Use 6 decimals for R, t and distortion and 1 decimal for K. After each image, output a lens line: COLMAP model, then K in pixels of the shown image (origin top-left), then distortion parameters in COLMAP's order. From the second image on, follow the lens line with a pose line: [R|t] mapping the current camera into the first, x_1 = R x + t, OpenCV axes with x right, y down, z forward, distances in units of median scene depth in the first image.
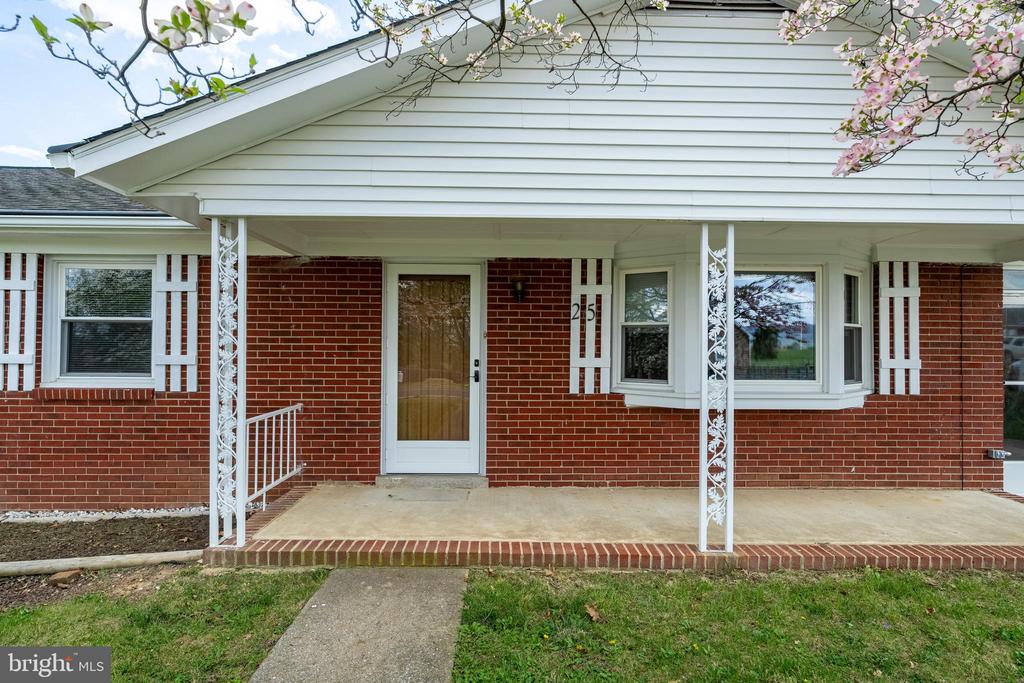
lens RADIAL K [[531.3, 0, 512.0], [0, 531.3, 341.5], [0, 0, 1]] dist [-0.001016, -0.000778]
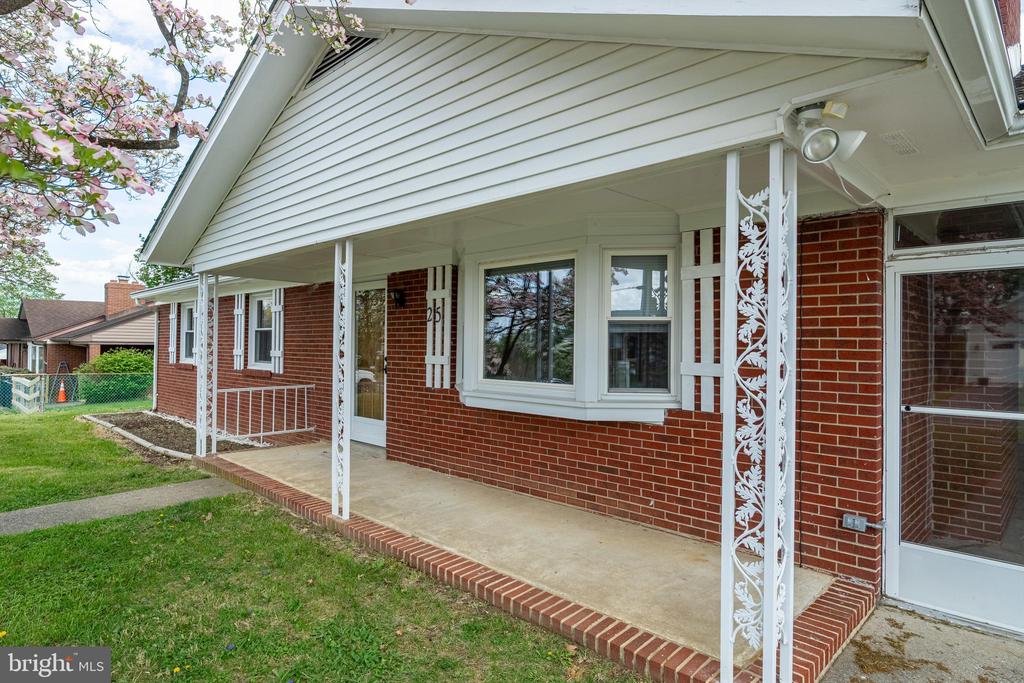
lens RADIAL K [[588.2, 0, 512.0], [0, 588.2, 341.5], [0, 0, 1]] dist [-0.002148, -0.000358]
pose [[0.699814, -0.004370, -0.714311, 1.132871], [0.004534, 0.999988, -0.001676, 0.003833], [0.714310, -0.002066, 0.699826, 0.249985]]
